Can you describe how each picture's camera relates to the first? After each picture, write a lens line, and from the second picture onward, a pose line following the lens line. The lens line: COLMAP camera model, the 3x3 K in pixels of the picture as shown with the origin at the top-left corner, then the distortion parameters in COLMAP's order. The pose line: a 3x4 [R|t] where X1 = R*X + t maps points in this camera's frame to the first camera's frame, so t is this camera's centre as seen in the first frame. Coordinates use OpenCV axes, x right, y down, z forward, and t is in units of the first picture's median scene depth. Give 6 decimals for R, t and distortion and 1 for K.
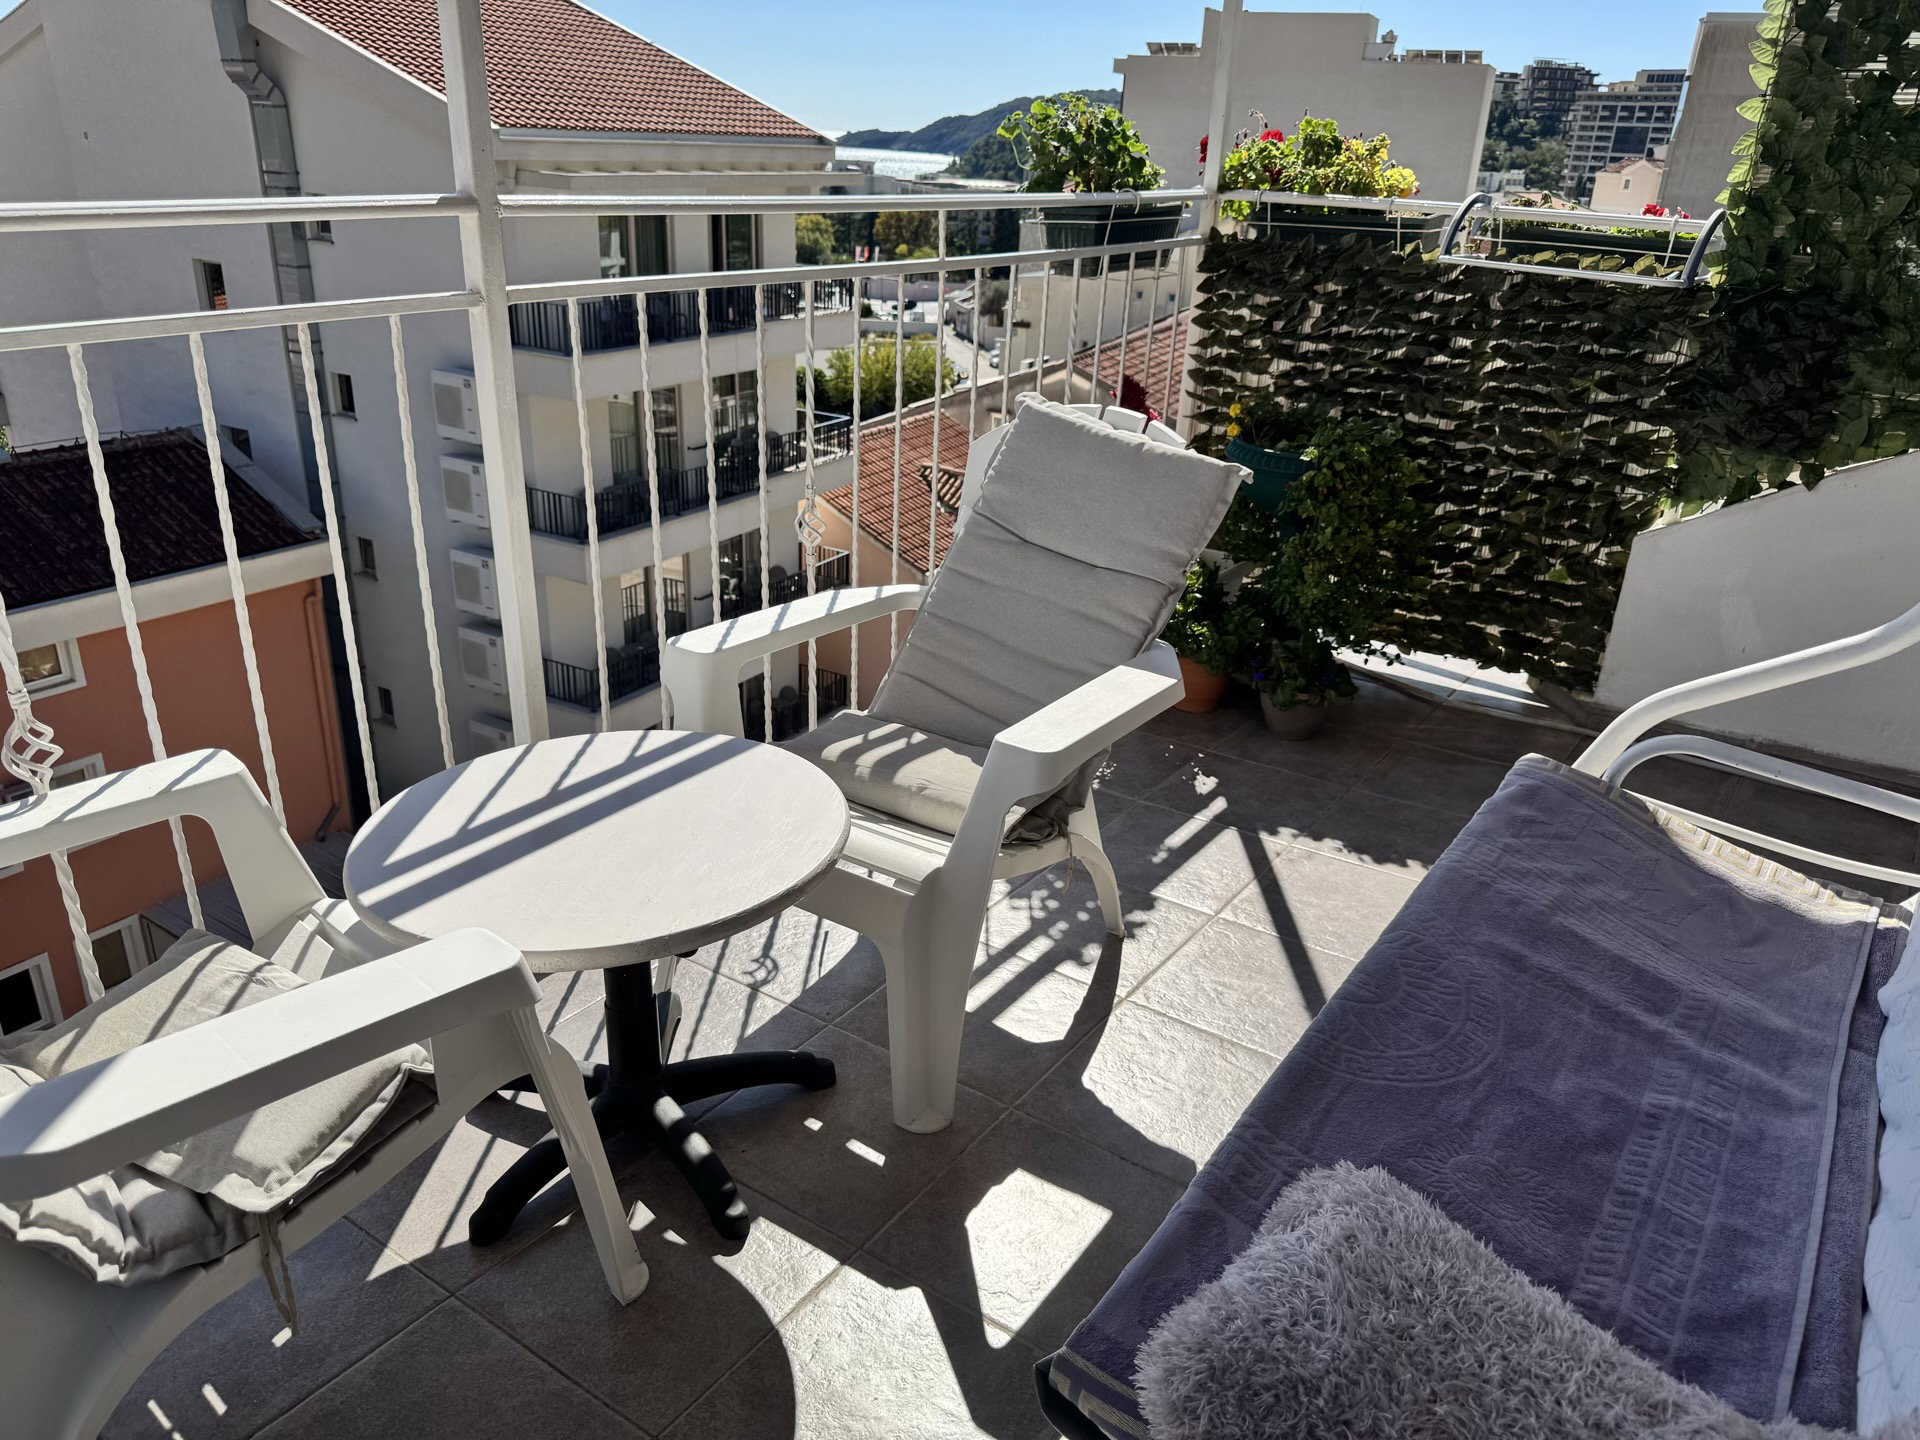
lens RADIAL K [[1361.1, 0, 949.1], [0, 1361.1, 750.5], [0, 0, 1]] dist [0.081745, -0.104641]
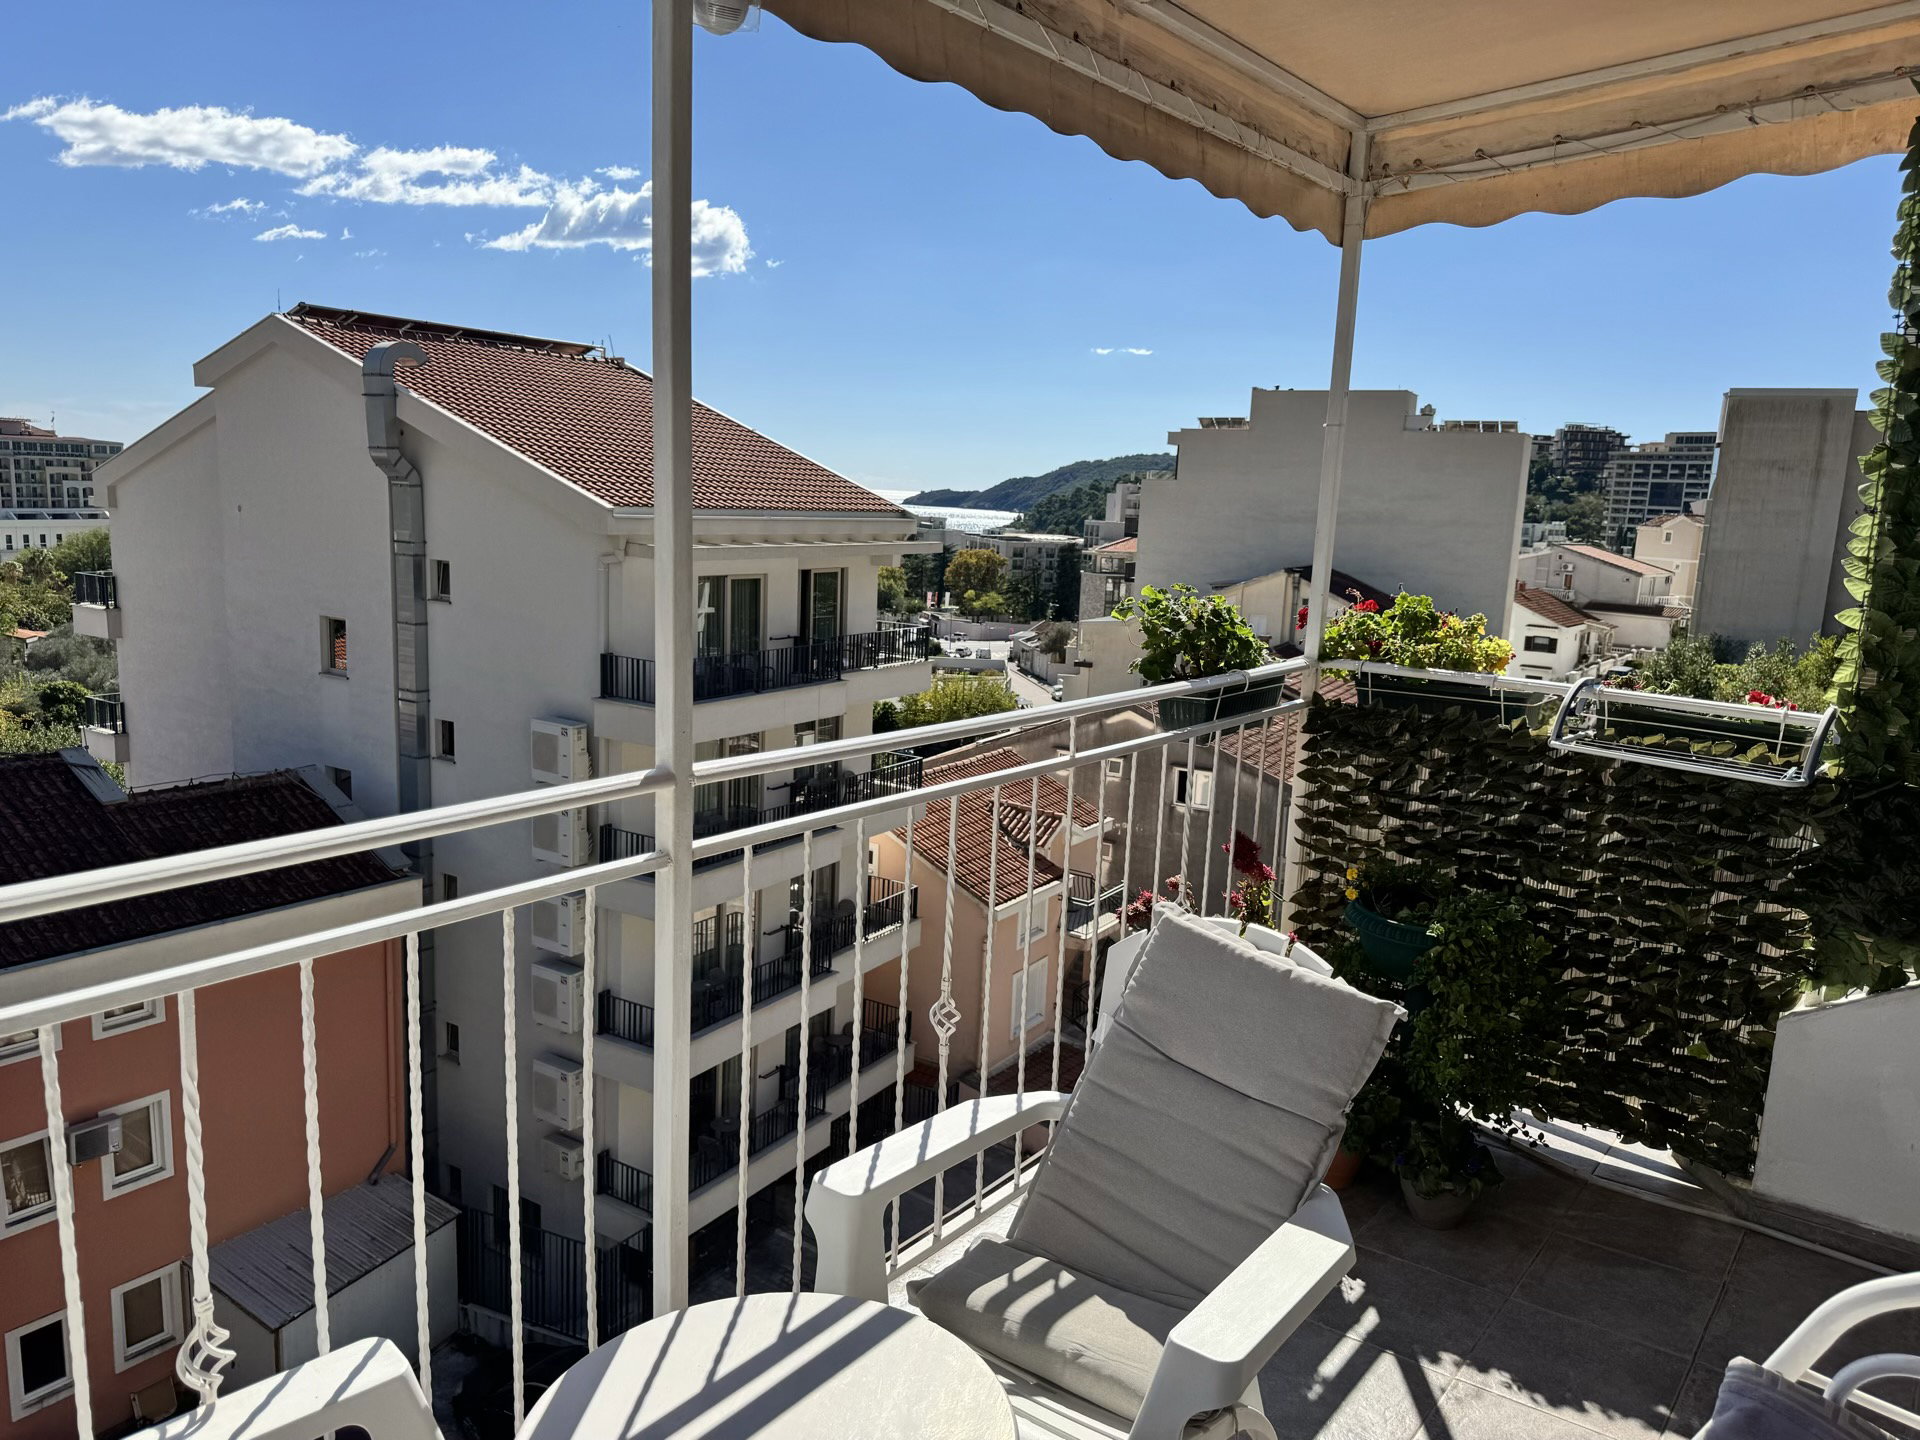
lens RADIAL K [[1358.0, 0, 937.5], [0, 1358.0, 725.0], [0, 0, 1]] dist [0.120866, -0.180854]
pose [[0.998824, 0.008615, -0.047719, -0.046895], [-0.019510, 0.972323, -0.232825, -0.107193], [0.044392, 0.233482, 0.971347, -0.022714]]
